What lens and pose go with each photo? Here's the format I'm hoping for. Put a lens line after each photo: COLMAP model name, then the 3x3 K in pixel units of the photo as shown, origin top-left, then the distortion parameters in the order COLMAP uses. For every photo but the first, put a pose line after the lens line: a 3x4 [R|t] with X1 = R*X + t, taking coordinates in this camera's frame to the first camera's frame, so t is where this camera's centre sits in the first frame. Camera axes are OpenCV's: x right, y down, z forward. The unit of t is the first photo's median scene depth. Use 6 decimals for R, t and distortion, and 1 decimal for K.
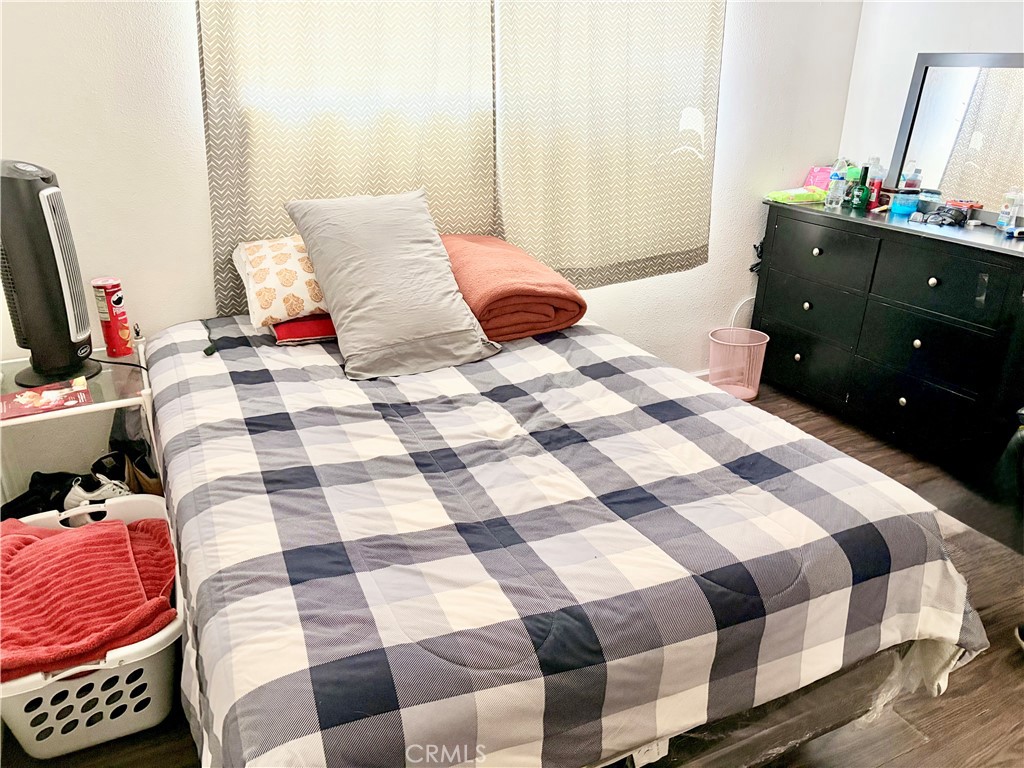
lens RADIAL K [[784.0, 0, 513.9], [0, 784.0, 385.8], [0, 0, 1]] dist [-0.007445, 0.012813]
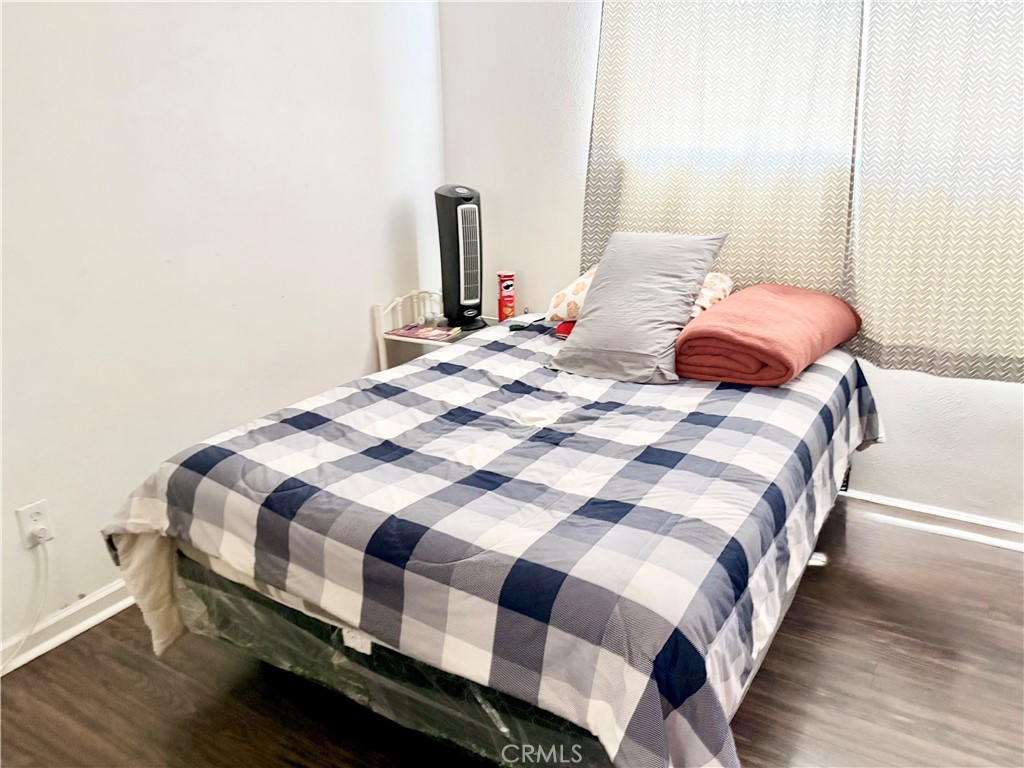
lens RADIAL K [[784.0, 0, 515.7], [0, 784.0, 383.0], [0, 0, 1]] dist [-0.007445, 0.012813]
pose [[0.531055, 0.243749, -0.811521, 0.738147], [-0.306530, 0.948130, 0.084189, -0.069318], [0.789949, 0.204047, 0.578226, 0.225517]]
